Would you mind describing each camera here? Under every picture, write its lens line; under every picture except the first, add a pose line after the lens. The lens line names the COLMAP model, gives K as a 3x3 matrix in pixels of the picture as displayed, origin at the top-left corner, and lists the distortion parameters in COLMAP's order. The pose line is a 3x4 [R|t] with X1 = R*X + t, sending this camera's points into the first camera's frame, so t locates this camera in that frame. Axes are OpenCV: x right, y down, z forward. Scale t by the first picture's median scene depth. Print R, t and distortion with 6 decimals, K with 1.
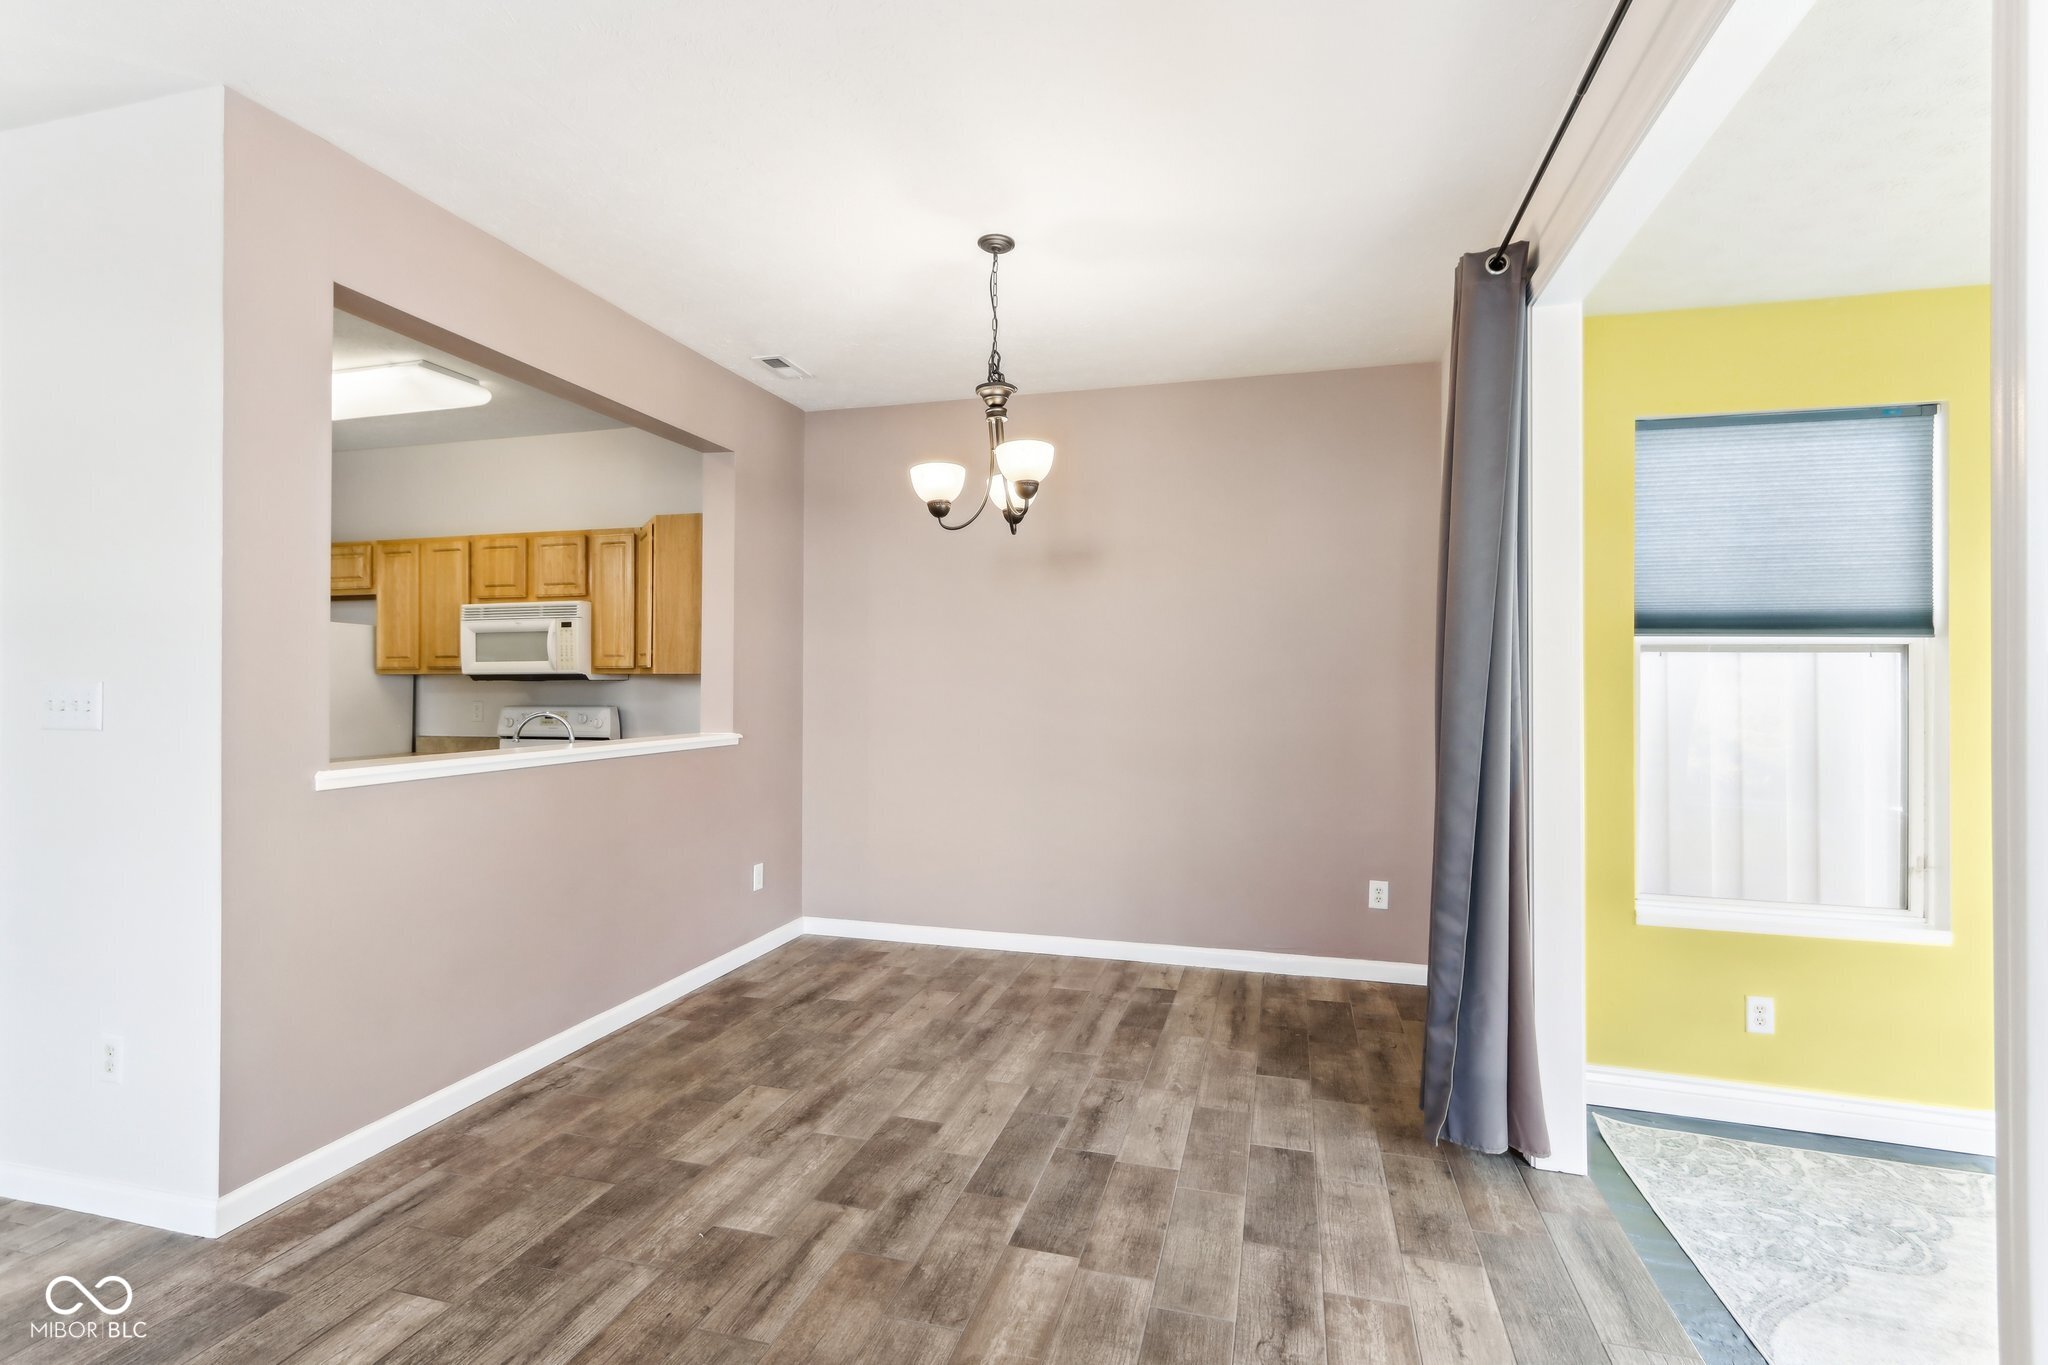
lens RADIAL K [[962.7, 0, 1022.6], [0, 962.7, 686.7], [0, 0, 1]] dist [0.001165, 0.000097]
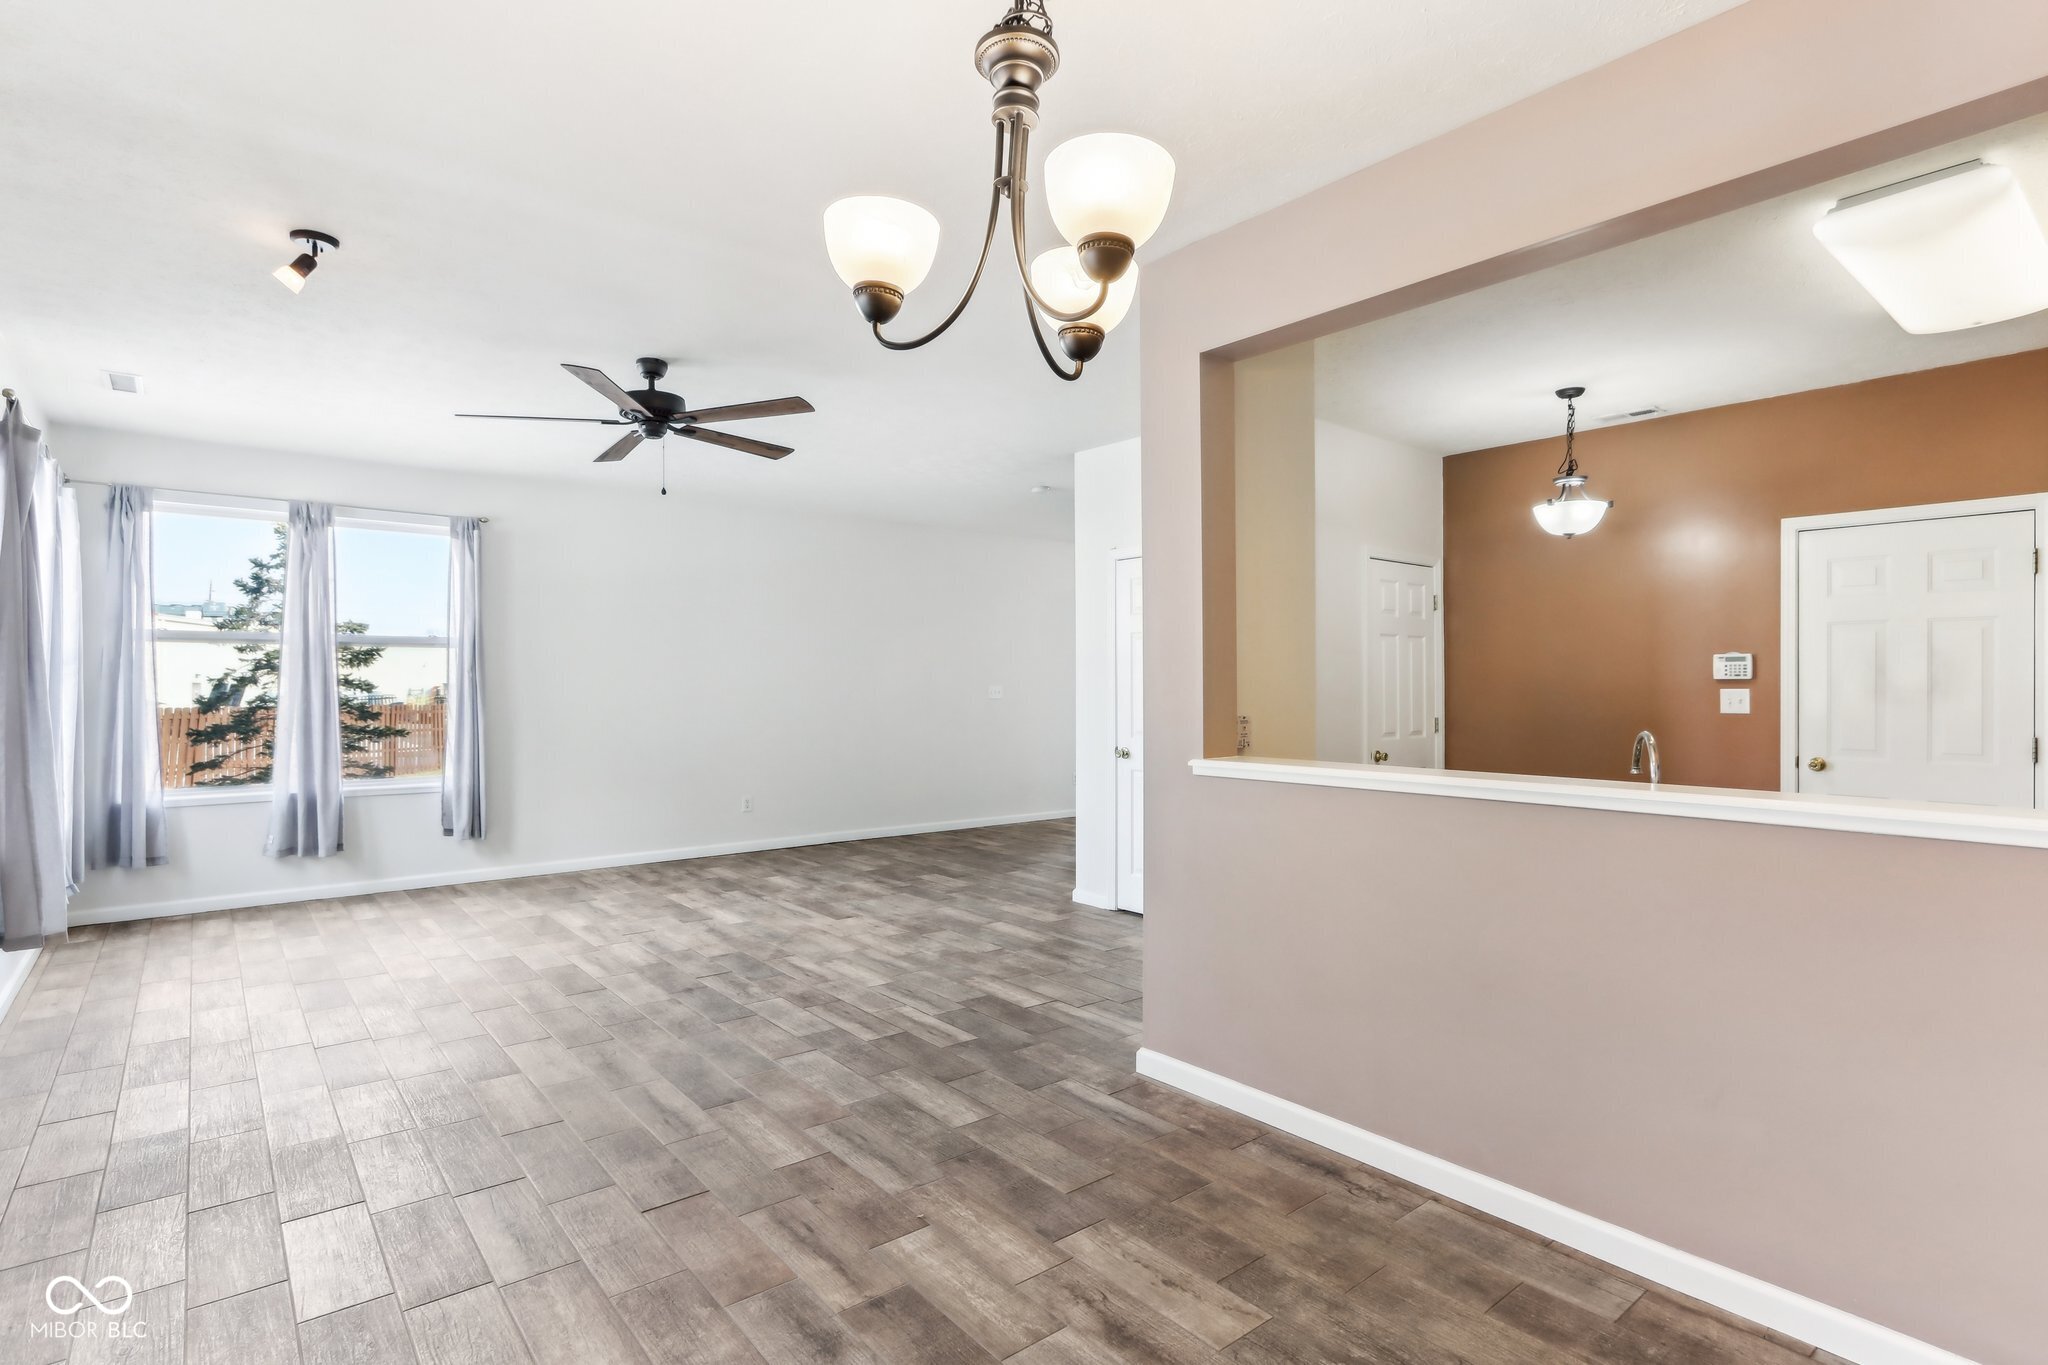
lens RADIAL K [[1023.2, 0, 1025.5], [0, 1023.2, 684.6], [0, 0, 1]] dist [0.001796, -0.000124]
pose [[-0.581894, -0.002870, -0.813260, 0.379236], [-0.001636, 0.999996, -0.002358, -0.003451], [0.813263, -0.000041, -0.581896, 1.305373]]
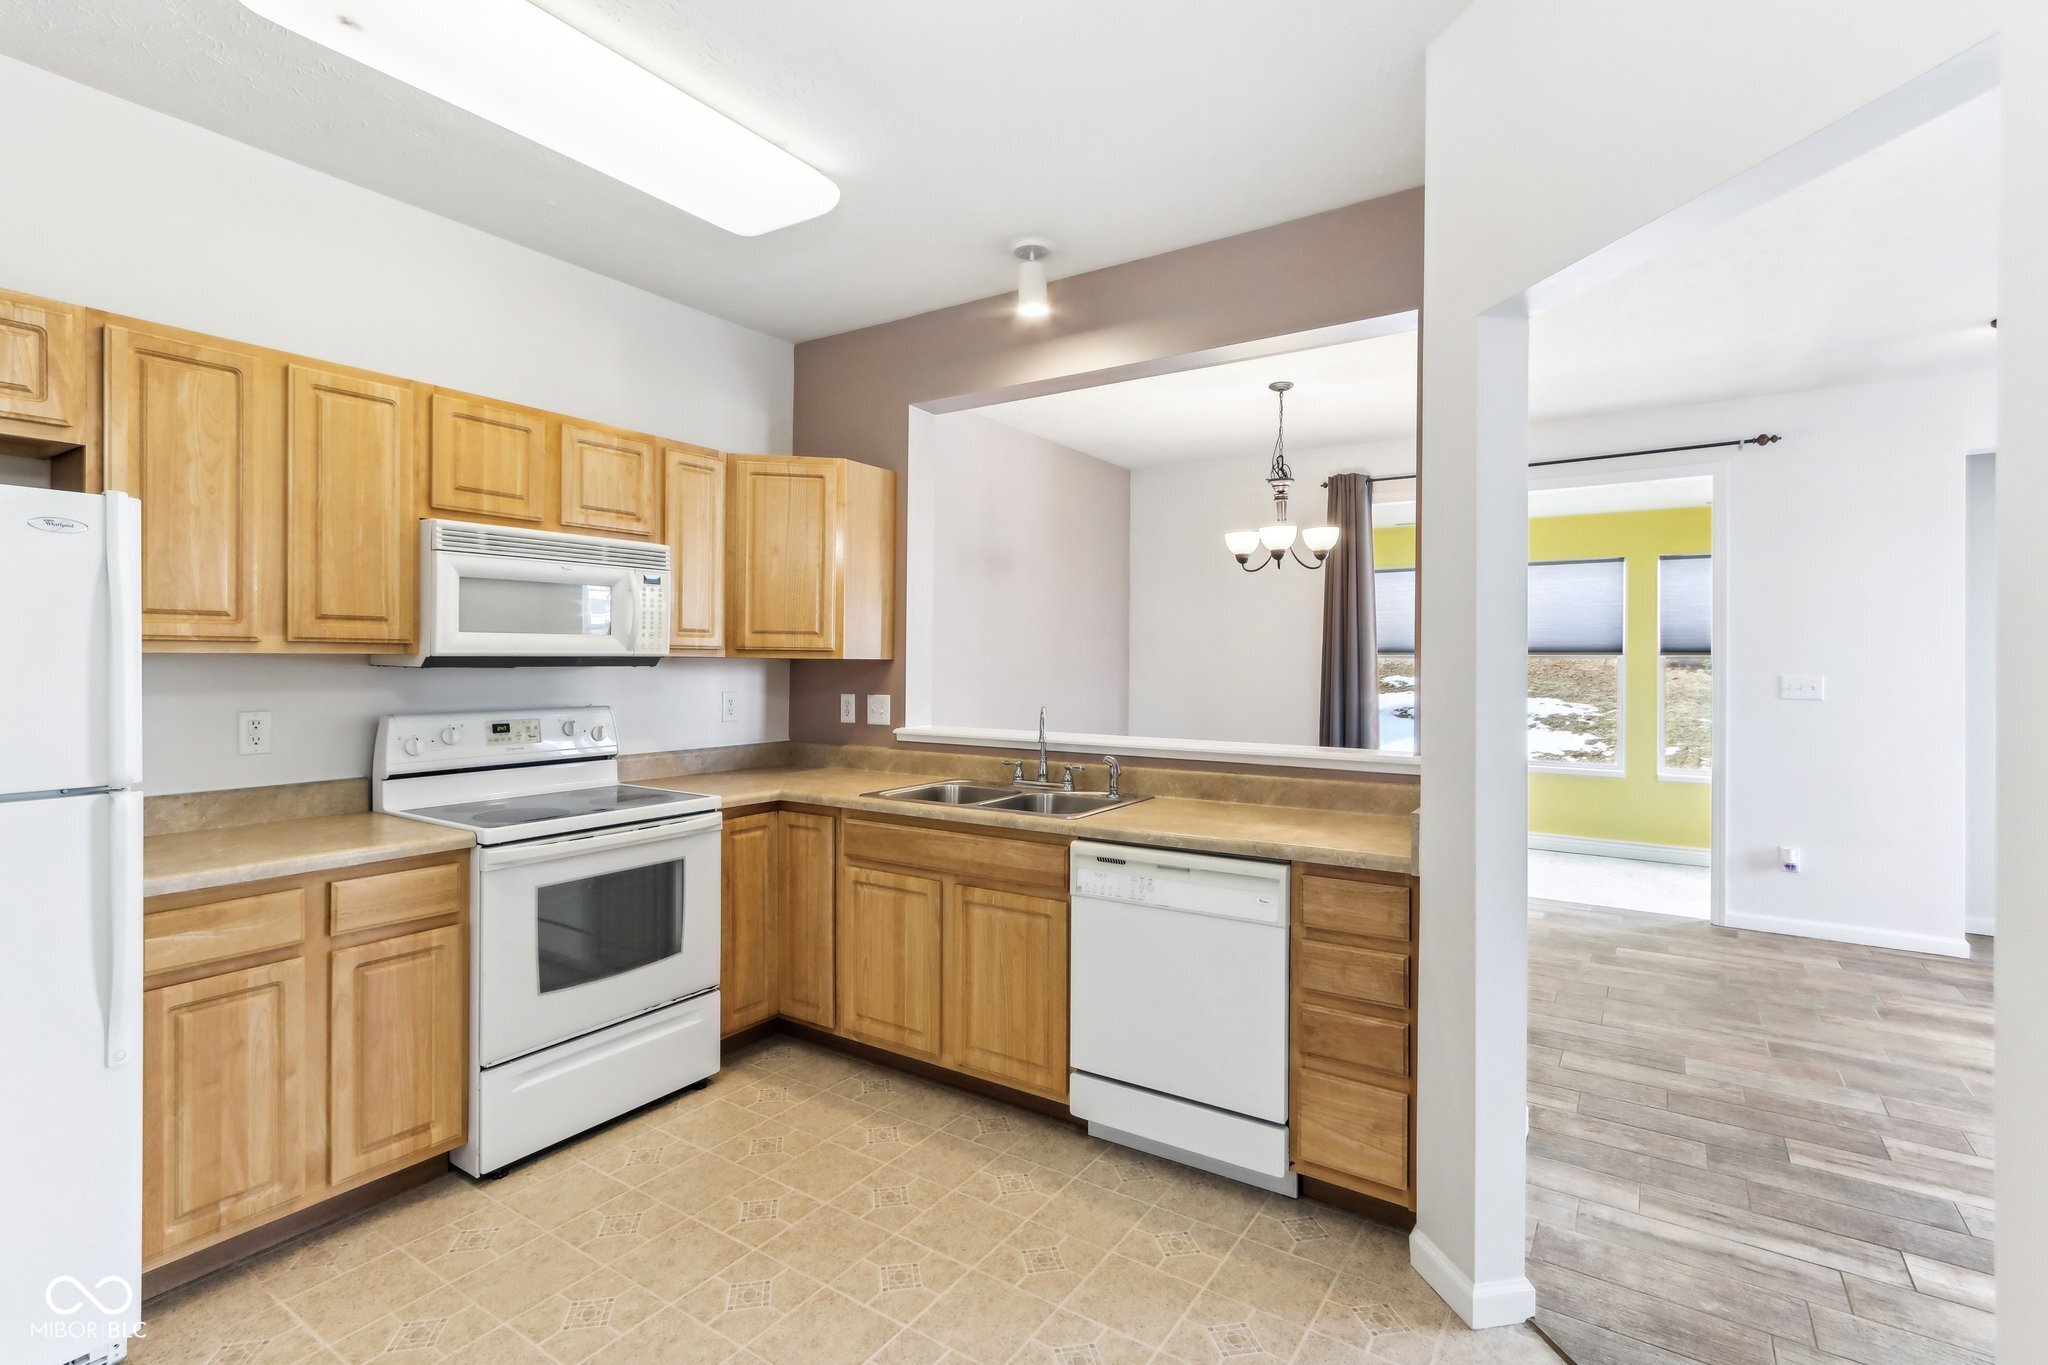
lens RADIAL K [[962.7, 0, 1023.6], [0, 962.7, 666.8], [0, 0, 1]] dist [0.001165, 0.000097]
pose [[0.309994, -0.005454, 0.950723, -1.640648], [-0.005672, 0.999955, 0.007586, -0.021145], [-0.950722, -0.007744, 0.309949, 0.920363]]
